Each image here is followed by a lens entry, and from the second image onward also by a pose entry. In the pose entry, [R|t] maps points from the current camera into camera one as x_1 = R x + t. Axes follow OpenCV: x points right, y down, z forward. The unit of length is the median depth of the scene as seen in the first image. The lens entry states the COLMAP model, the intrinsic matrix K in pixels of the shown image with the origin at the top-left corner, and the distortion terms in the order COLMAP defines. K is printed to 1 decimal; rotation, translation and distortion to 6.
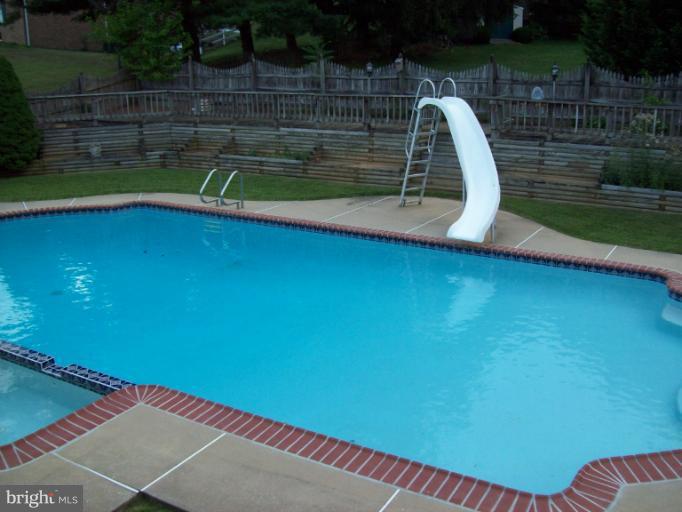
lens RADIAL K [[735.7, 0, 341.0], [0, 735.7, 256.0], [0, 0, 1]] dist [-0.116292, 0.029638]
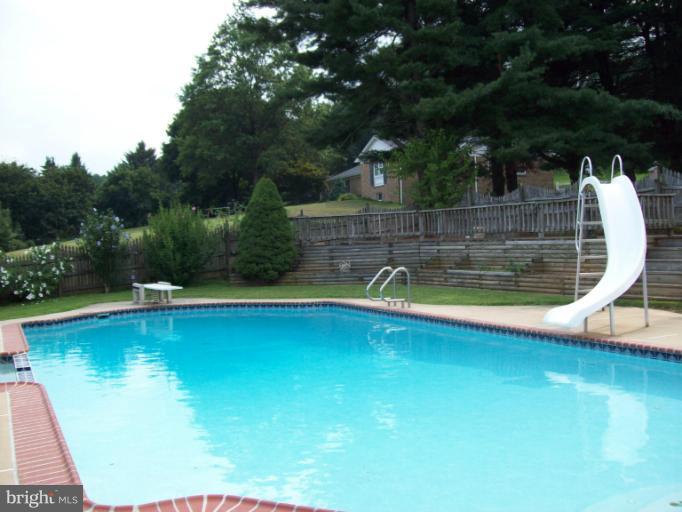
lens RADIAL K [[735.7, 0, 341.0], [0, 735.7, 256.0], [0, 0, 1]] dist [-0.116292, 0.029638]
pose [[0.850260, -0.003260, -0.526353, 0.233931], [-0.118864, 0.972961, -0.198037, 0.054853], [0.512767, 0.230948, 0.826882, 0.124199]]
